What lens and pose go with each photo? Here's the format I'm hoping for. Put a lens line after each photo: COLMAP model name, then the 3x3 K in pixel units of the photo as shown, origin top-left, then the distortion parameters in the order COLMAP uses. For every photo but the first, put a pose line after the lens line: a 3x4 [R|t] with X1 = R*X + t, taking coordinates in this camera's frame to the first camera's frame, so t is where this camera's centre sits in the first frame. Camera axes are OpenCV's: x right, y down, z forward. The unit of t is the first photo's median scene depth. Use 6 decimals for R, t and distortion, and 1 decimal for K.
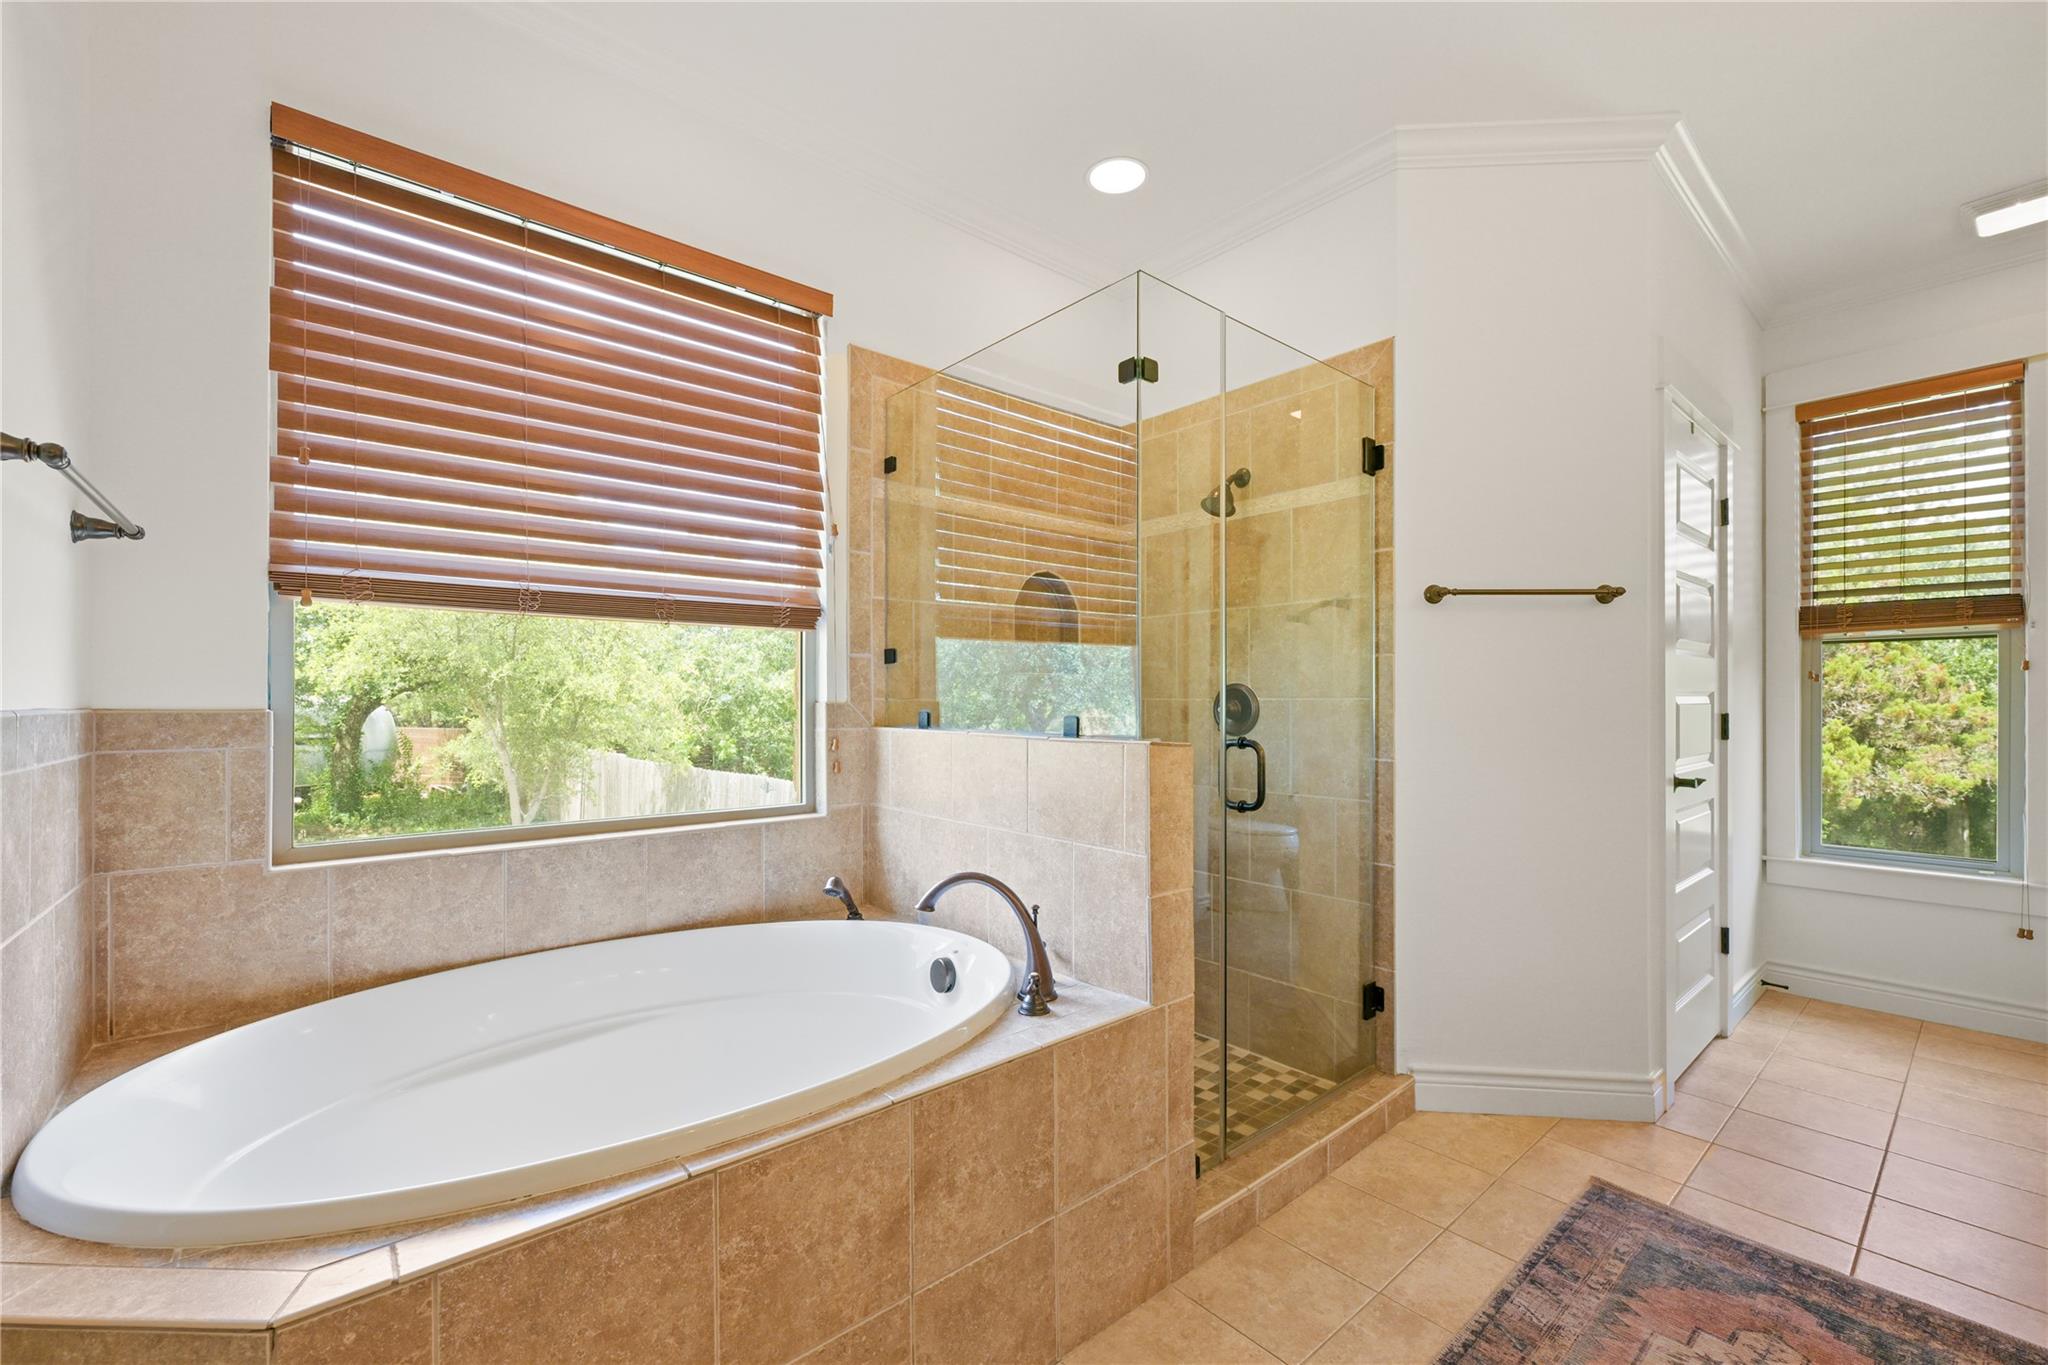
lens RADIAL K [[835.4, 0, 1030.5], [0, 835.4, 693.5], [0, 0, 1]] dist [0.000959, 0.000324]
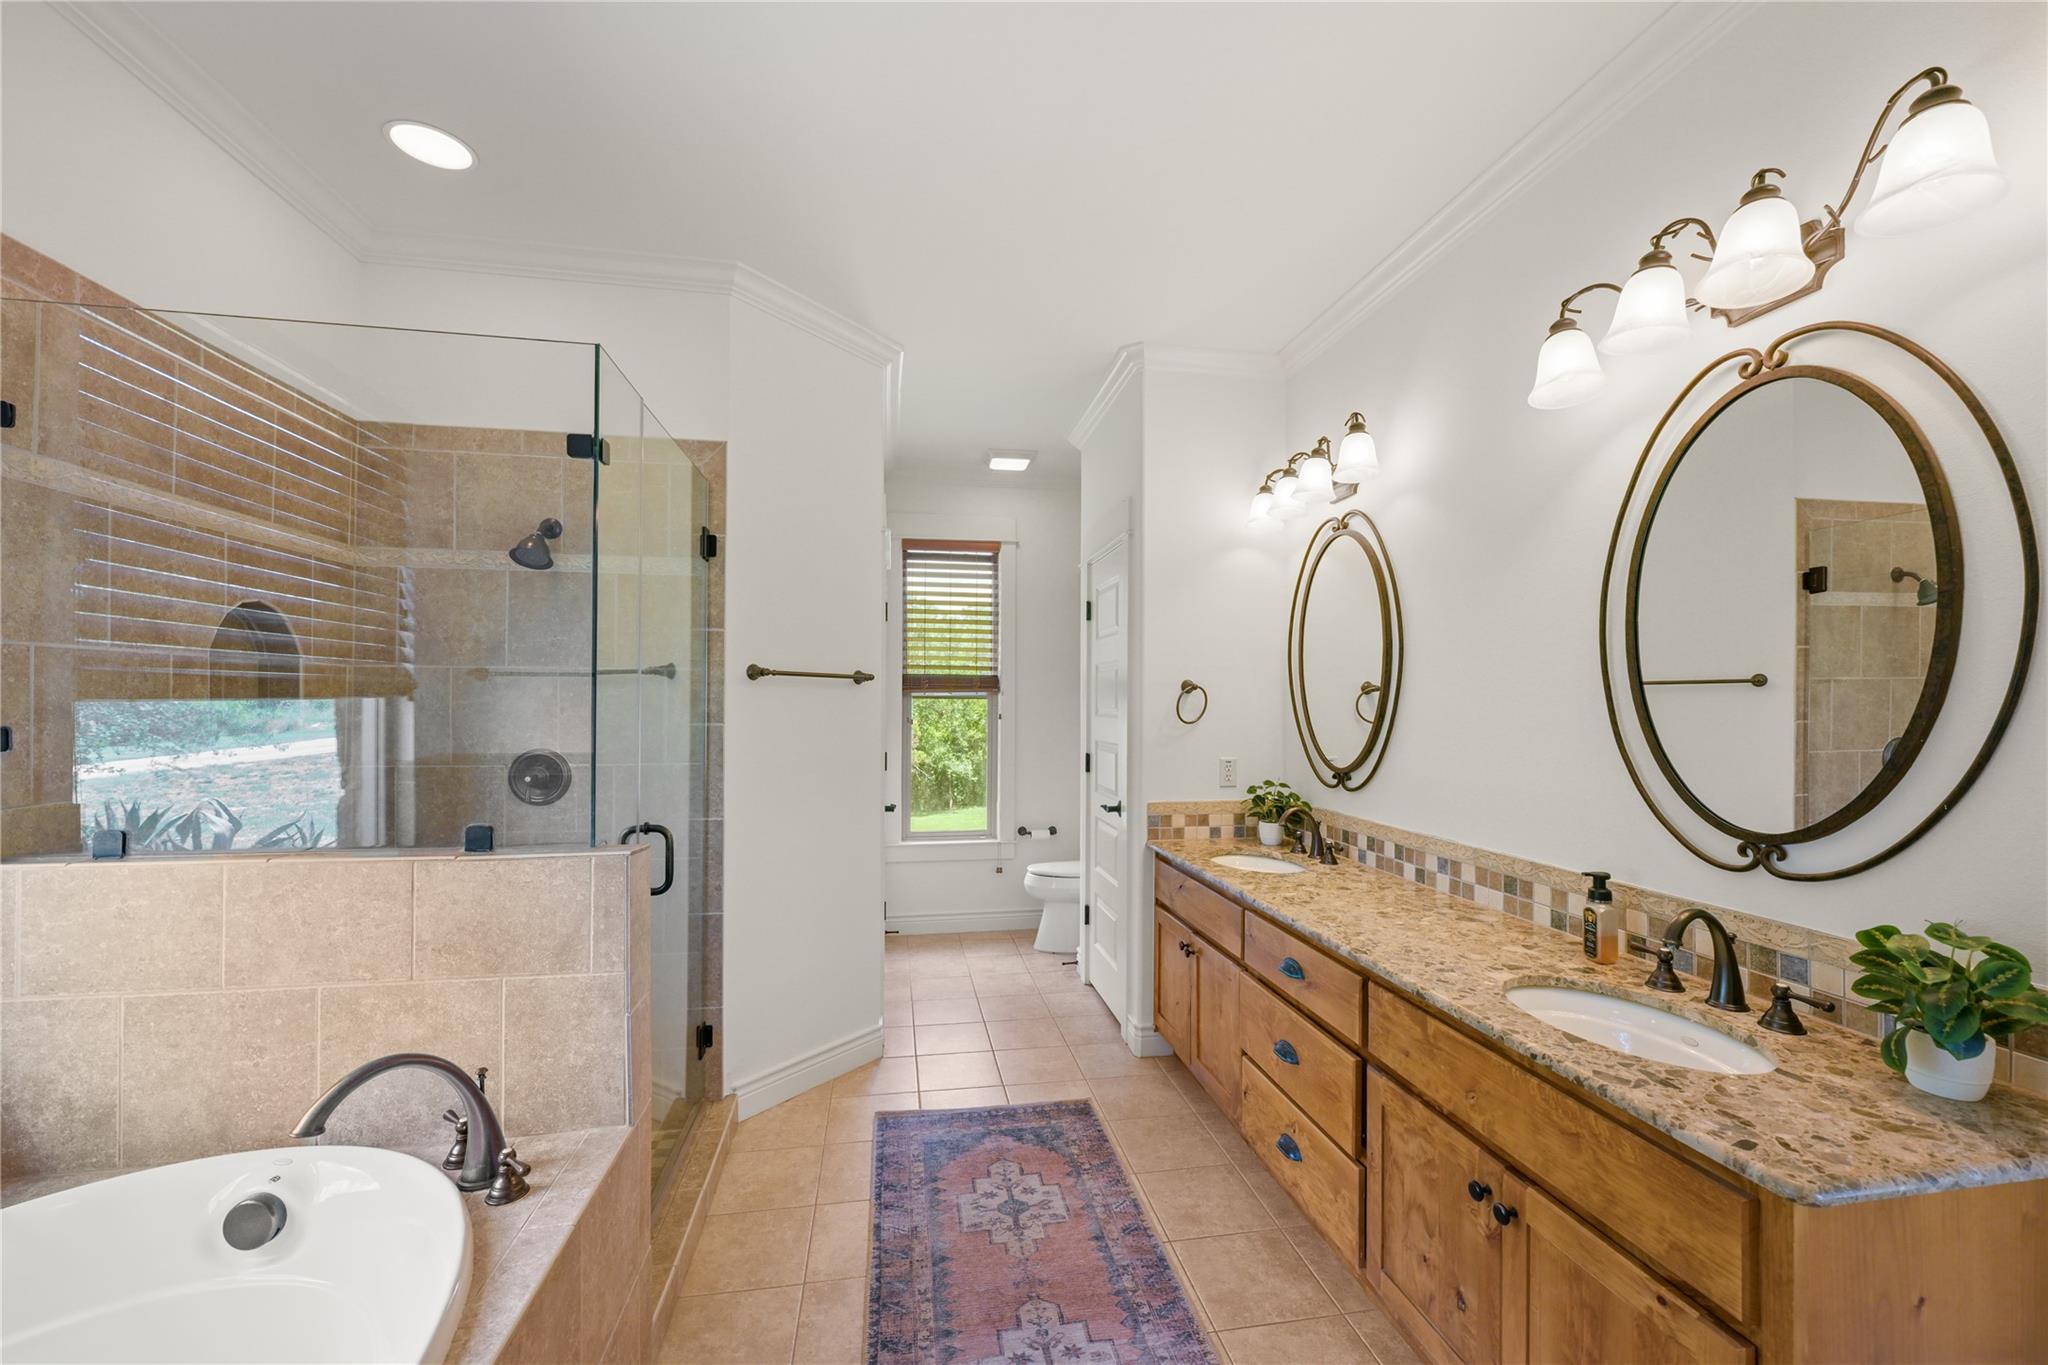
lens RADIAL K [[803.5, 0, 1024.3], [0, 803.5, 699.6], [0, 0, 1]] dist [0.000805, -0.000061]
pose [[0.528671, 0.009180, 0.848777, -0.261708], [-0.008341, 0.999949, -0.005620, -0.075140], [-0.848786, -0.004109, 0.528721, 0.083548]]
